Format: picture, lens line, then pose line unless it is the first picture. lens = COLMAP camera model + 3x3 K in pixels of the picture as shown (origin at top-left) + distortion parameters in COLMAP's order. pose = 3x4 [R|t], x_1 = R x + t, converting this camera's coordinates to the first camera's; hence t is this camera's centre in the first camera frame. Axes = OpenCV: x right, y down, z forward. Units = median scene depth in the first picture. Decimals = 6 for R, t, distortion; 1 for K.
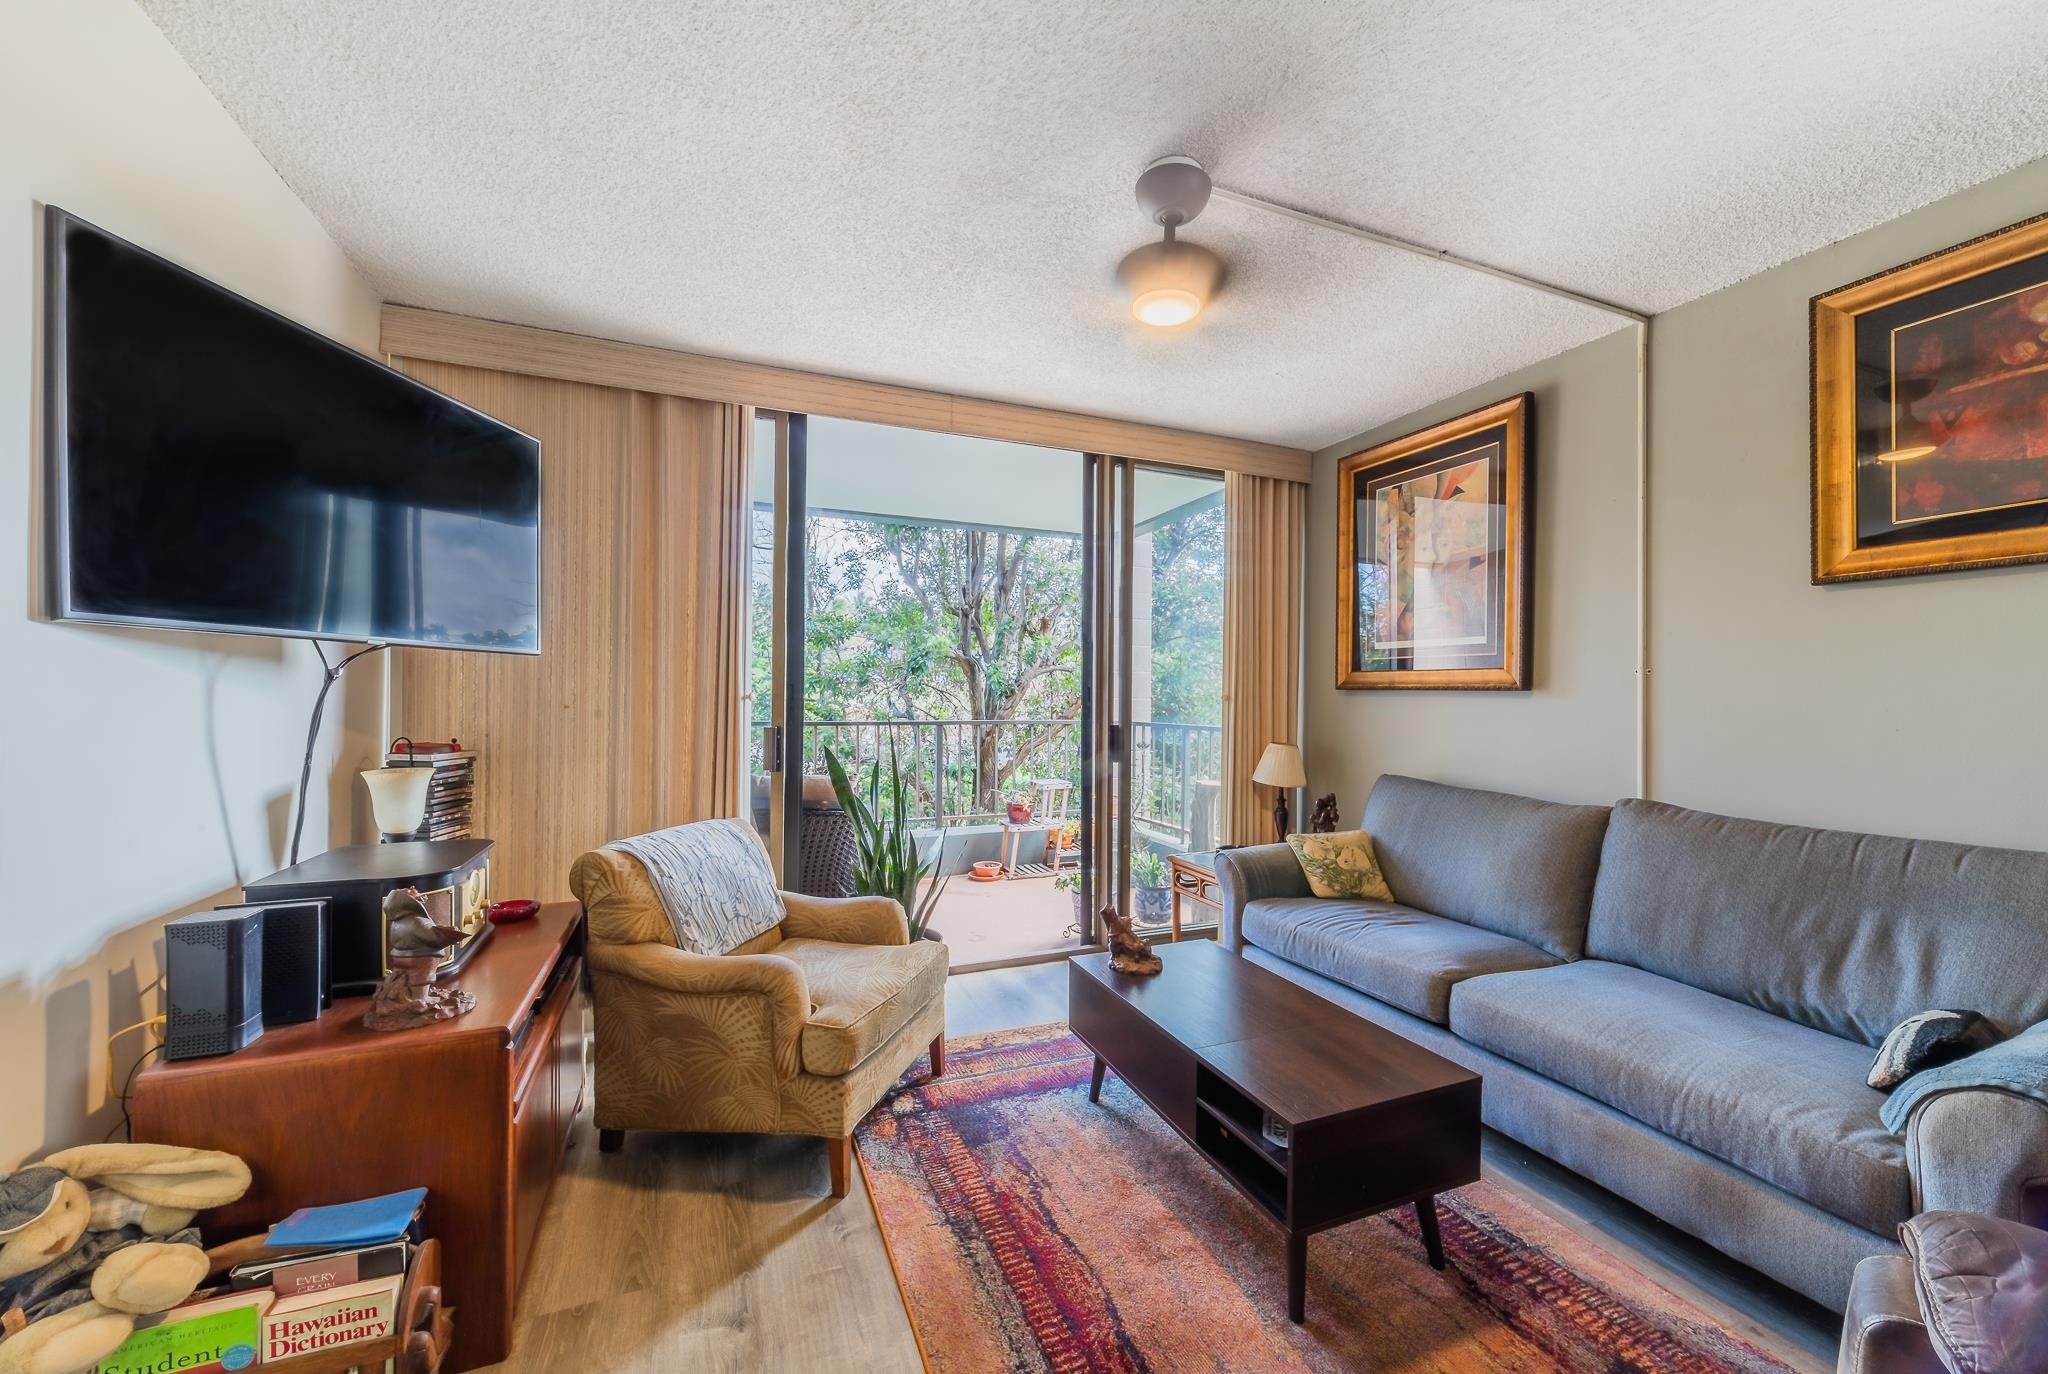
lens RADIAL K [[775.0, 0, 1037.7], [0, 775.0, 695.1], [0, 0, 1]] dist [-0.000529, 0.000882]
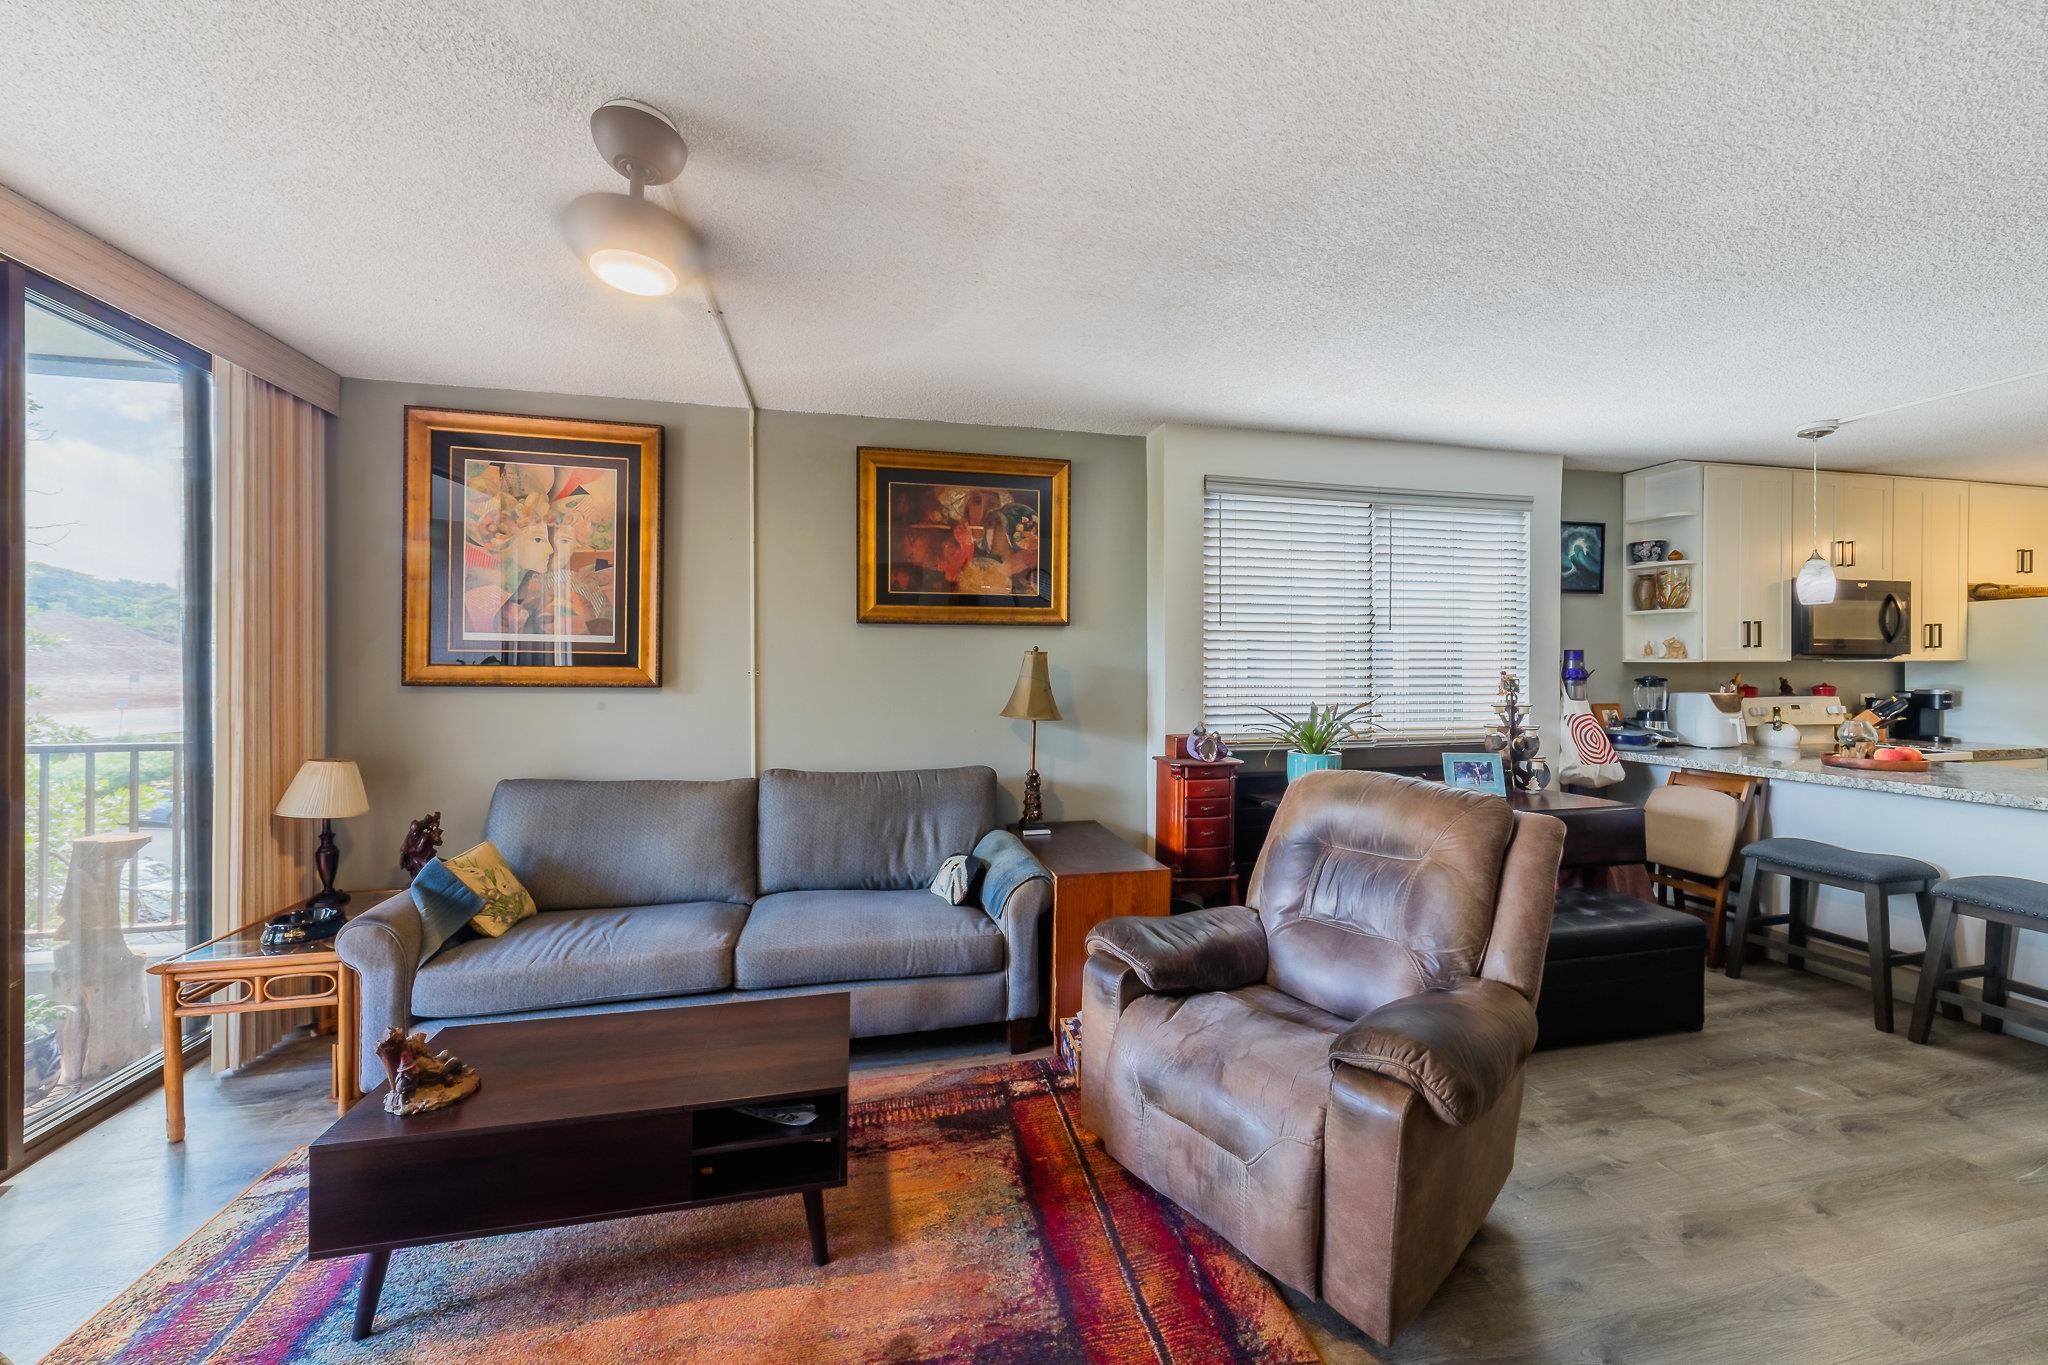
lens RADIAL K [[775.0, 0, 1014.8], [0, 775.0, 669.4], [0, 0, 1]] dist [-0.000529, 0.000882]
pose [[0.175506, -0.005500, 0.984463, -0.502302], [-0.002470, 0.999979, 0.006027, -0.051129], [-0.984475, -0.003490, 0.175488, 0.359108]]
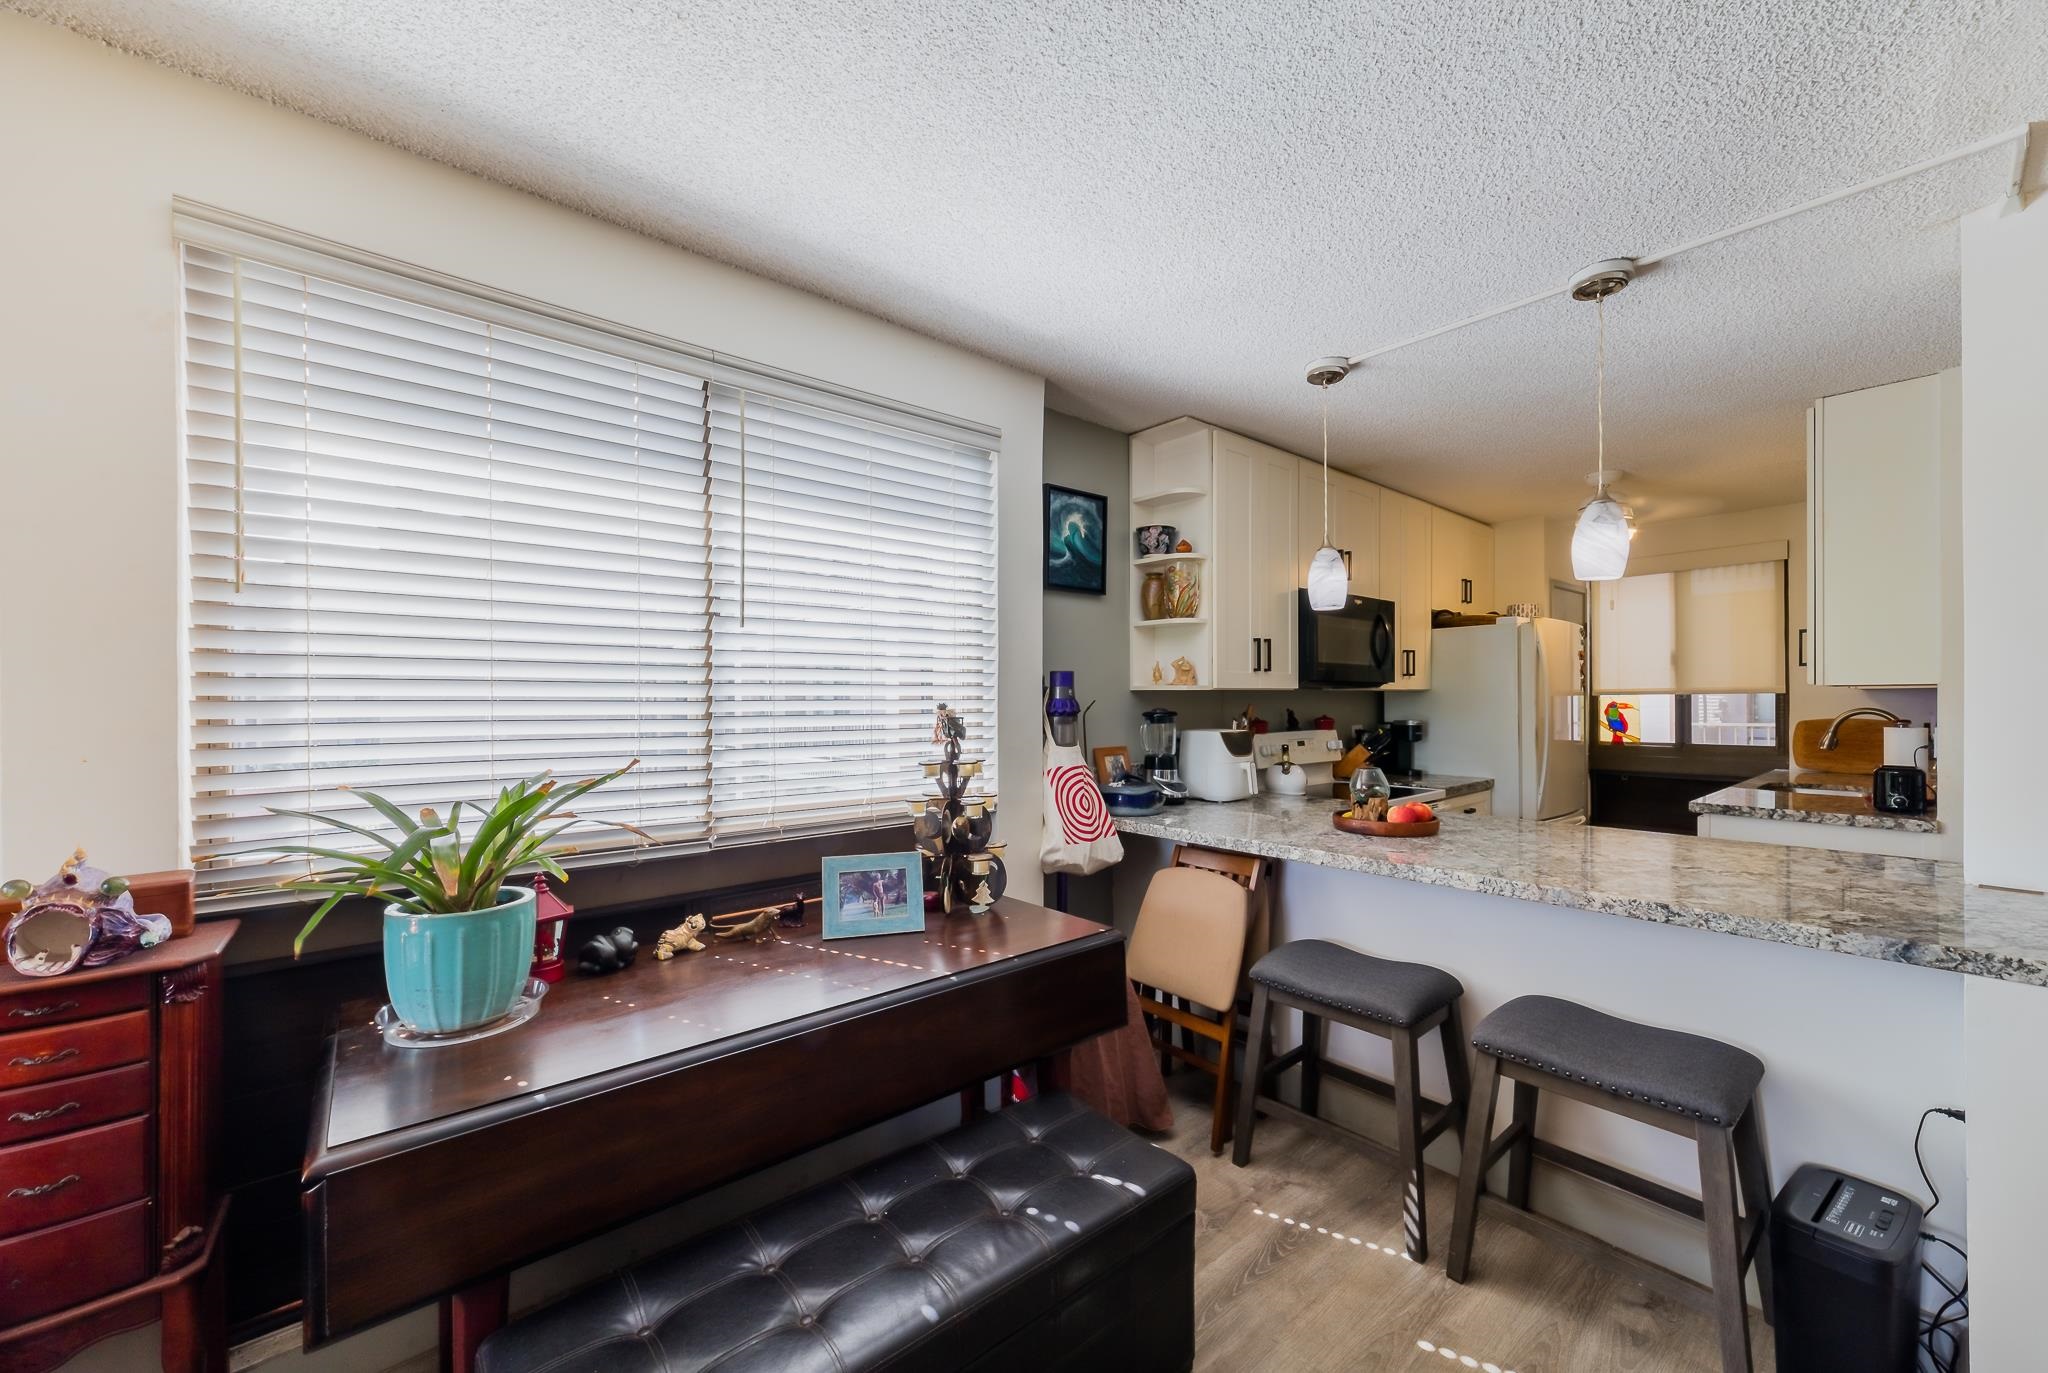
lens RADIAL K [[775.0, 0, 1033.3], [0, 775.0, 708.9], [0, 0, 1]] dist [-0.000529, 0.000882]
pose [[-0.289588, -0.011826, 0.957078, 0.350336], [0.000756, 0.999921, 0.012584, -0.045561], [-0.957151, 0.004367, -0.289556, -0.209811]]
